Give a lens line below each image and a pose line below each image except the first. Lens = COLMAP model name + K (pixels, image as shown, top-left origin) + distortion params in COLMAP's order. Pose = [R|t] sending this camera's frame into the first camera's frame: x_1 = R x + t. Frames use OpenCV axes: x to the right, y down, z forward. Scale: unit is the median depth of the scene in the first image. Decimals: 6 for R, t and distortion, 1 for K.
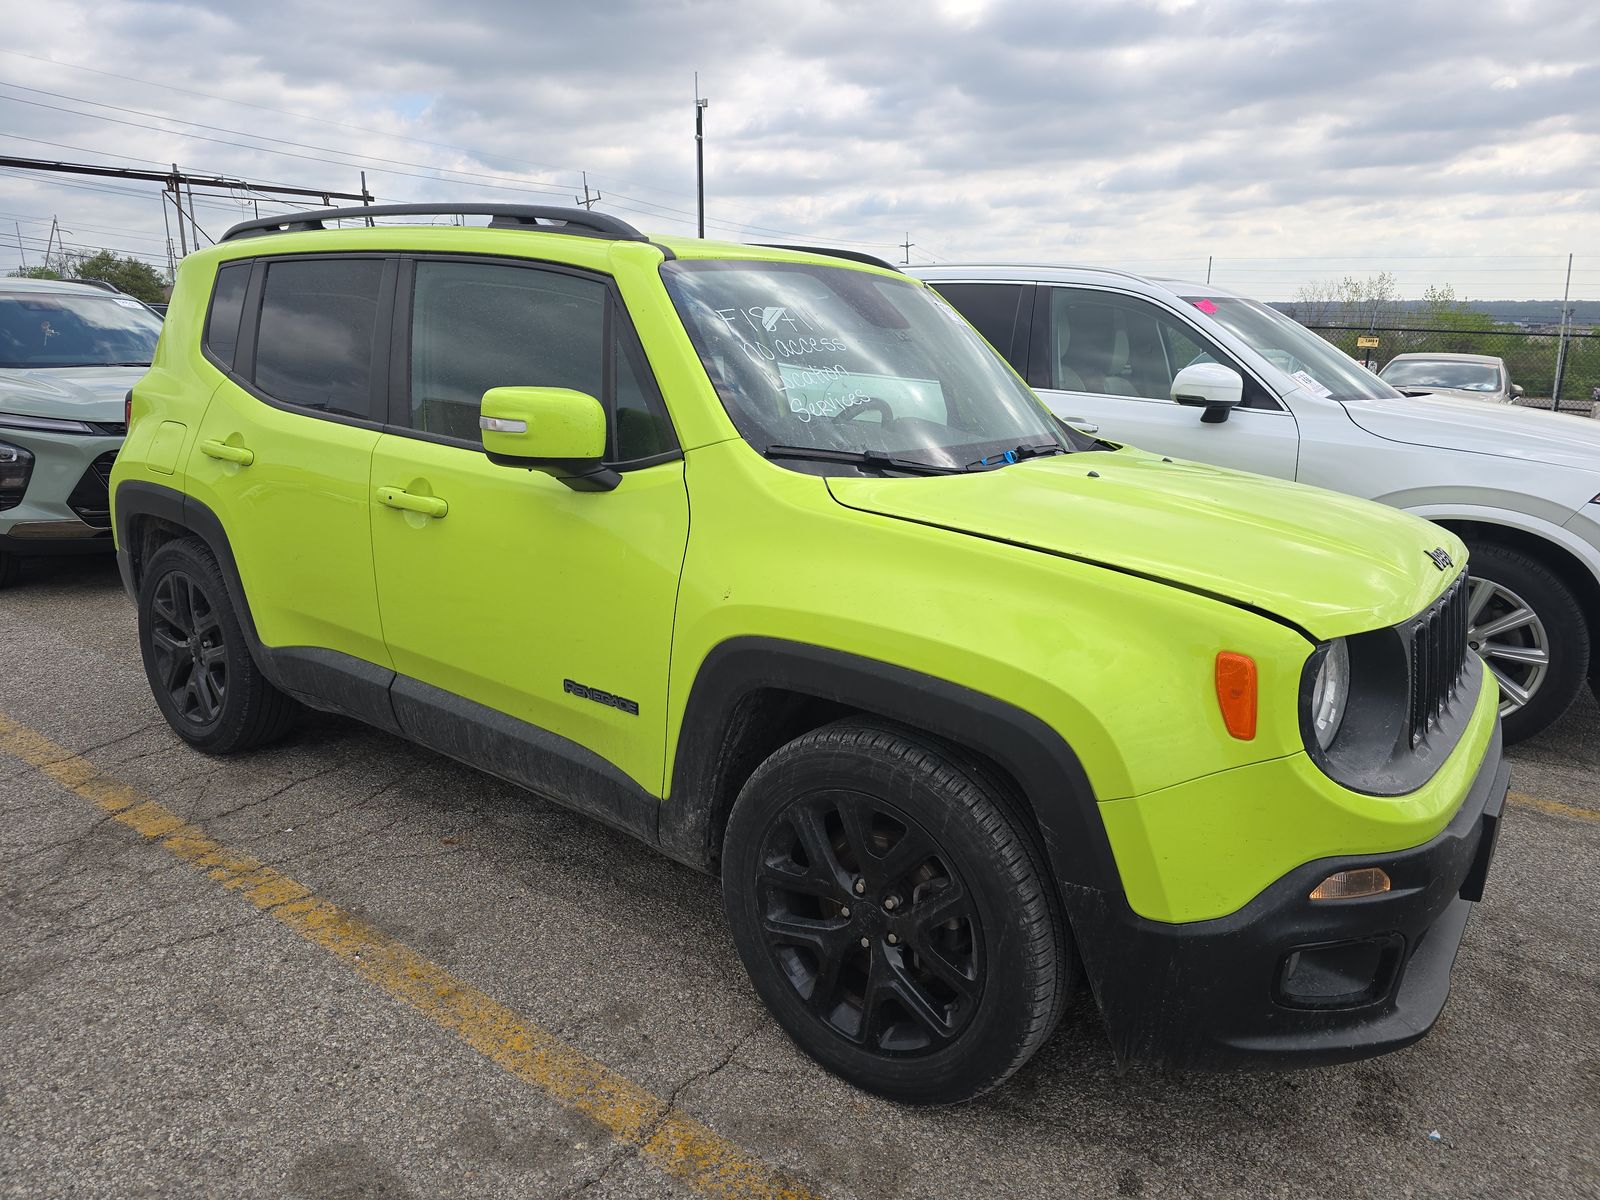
lens RADIAL K [[1073.9, 0, 800.0], [0, 1073.9, 600.0], [0, 0, 1]] dist [0.005640, 0.001165]
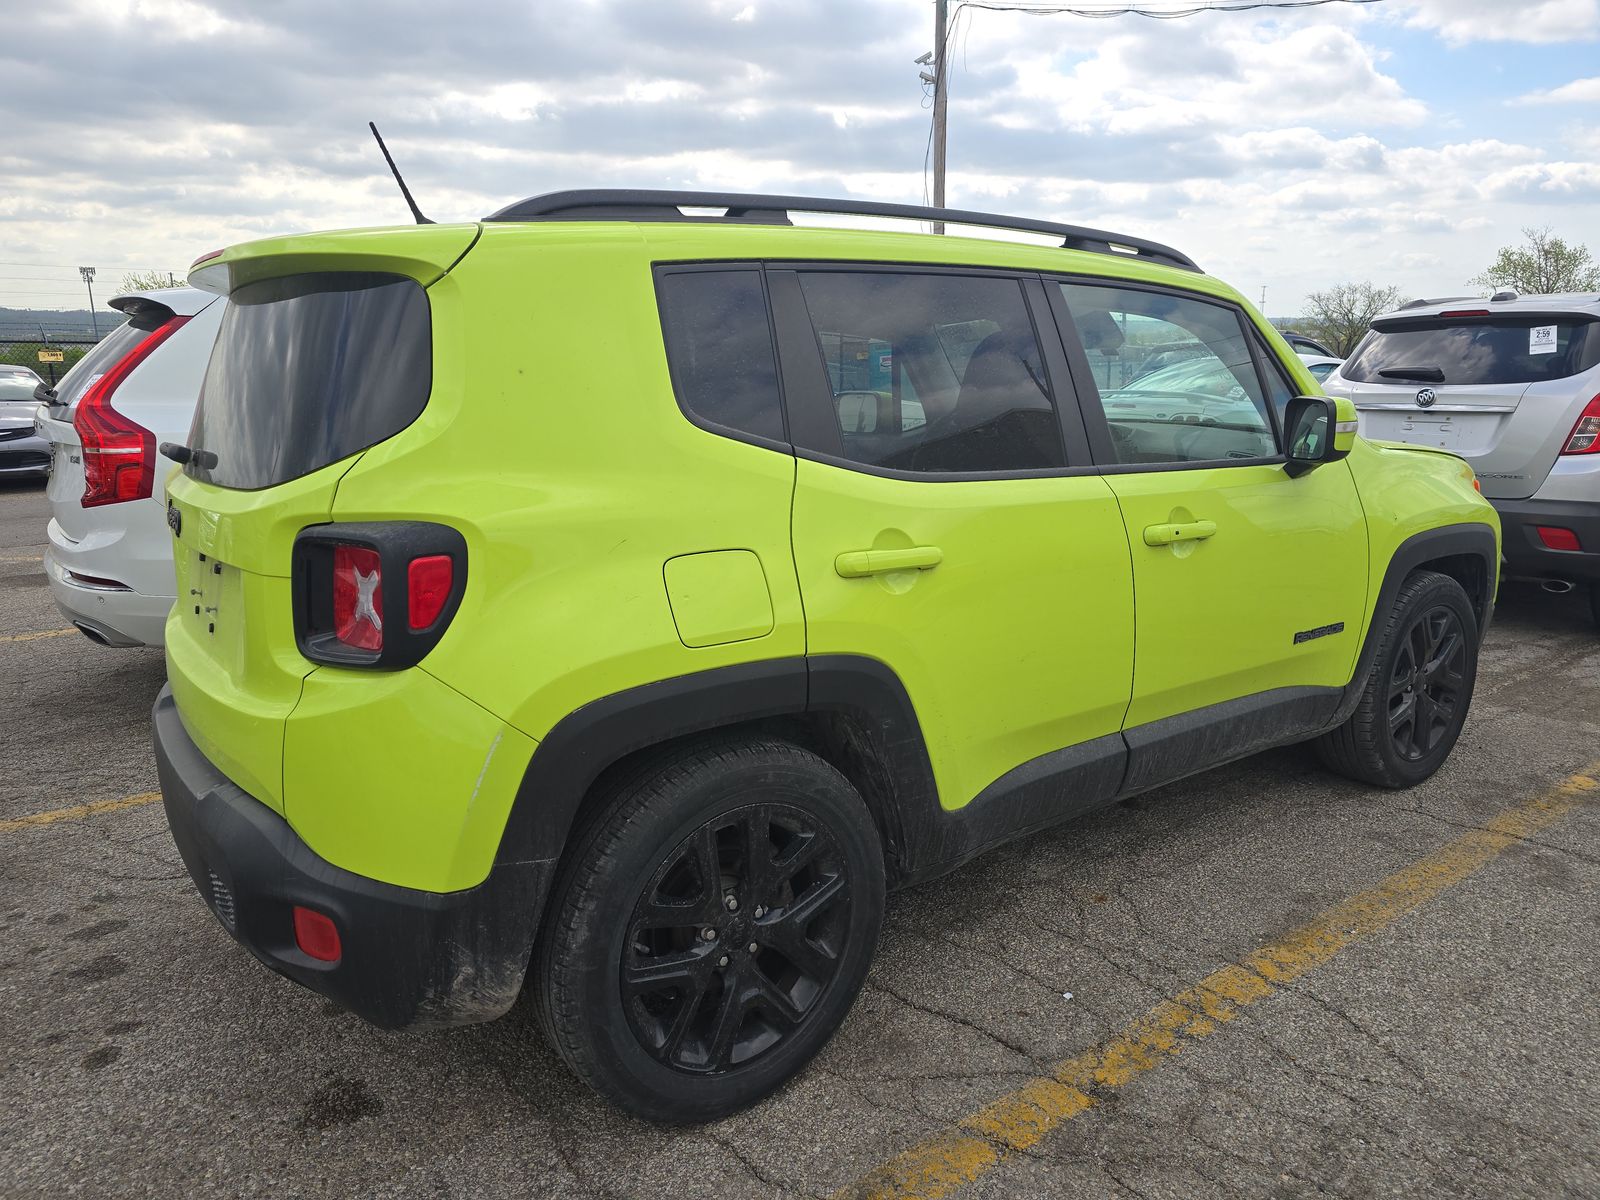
lens RADIAL K [[1081.9, 0, 787.6], [0, 1081.9, 610.5], [0, 0, 1]] dist [0.008267, -0.002733]
pose [[0.297569, -0.243731, 0.923064, -1.341250], [0.245071, 0.953966, 0.172886, -0.270209], [-0.922710, 0.174770, 0.343602, 0.971769]]
